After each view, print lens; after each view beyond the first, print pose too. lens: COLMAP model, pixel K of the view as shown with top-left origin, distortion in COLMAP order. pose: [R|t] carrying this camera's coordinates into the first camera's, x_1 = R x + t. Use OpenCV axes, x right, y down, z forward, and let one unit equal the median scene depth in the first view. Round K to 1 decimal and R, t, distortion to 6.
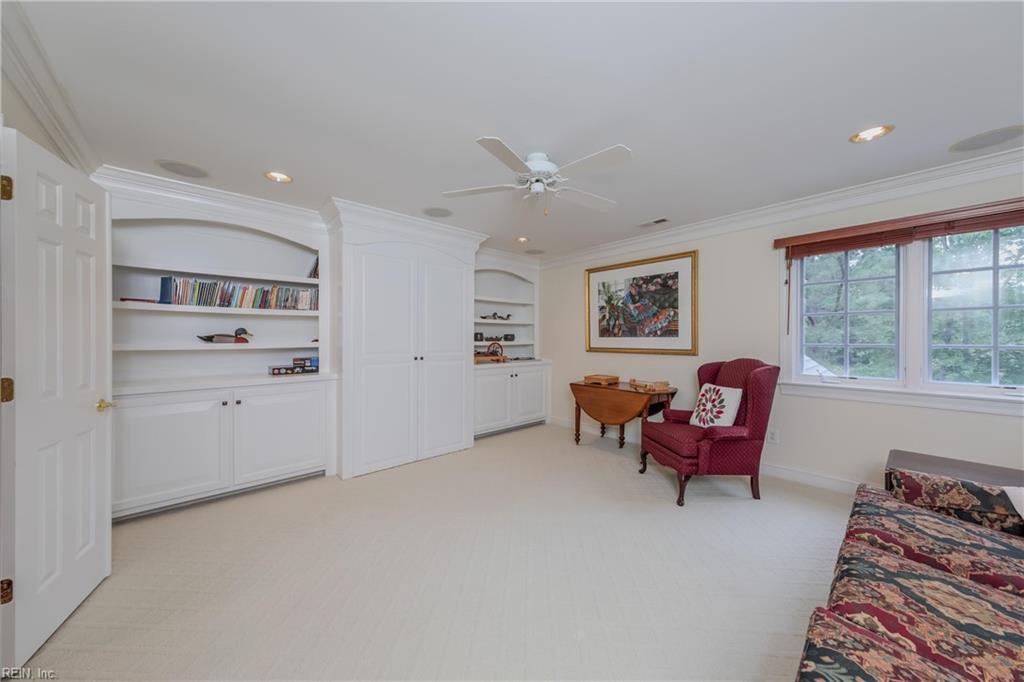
lens RADIAL K [[355.8, 0, 515.7], [0, 355.8, 336.7], [0, 0, 1]] dist [-0.000398, 0.000002]
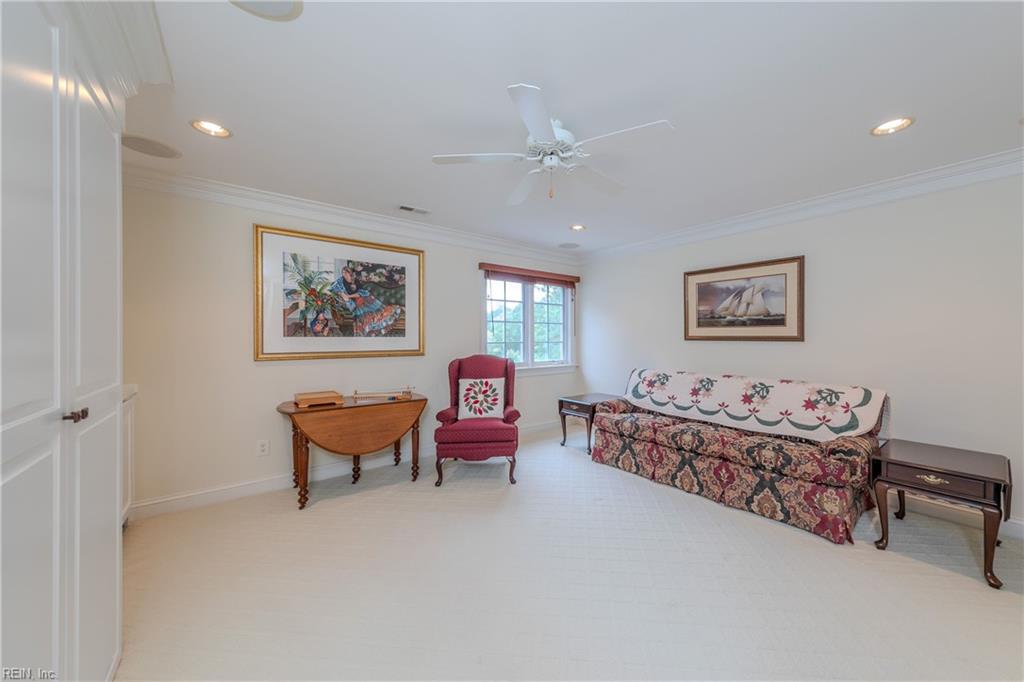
lens RADIAL K [[355.8, 0, 515.2], [0, 355.8, 342.9], [0, 0, 1]] dist [-0.000398, 0.000002]
pose [[0.083657, 0.003928, 0.996487, -0.420254], [0.008140, 0.999956, -0.004625, 0.021590], [-0.996461, 0.008498, 0.083622, 0.590883]]
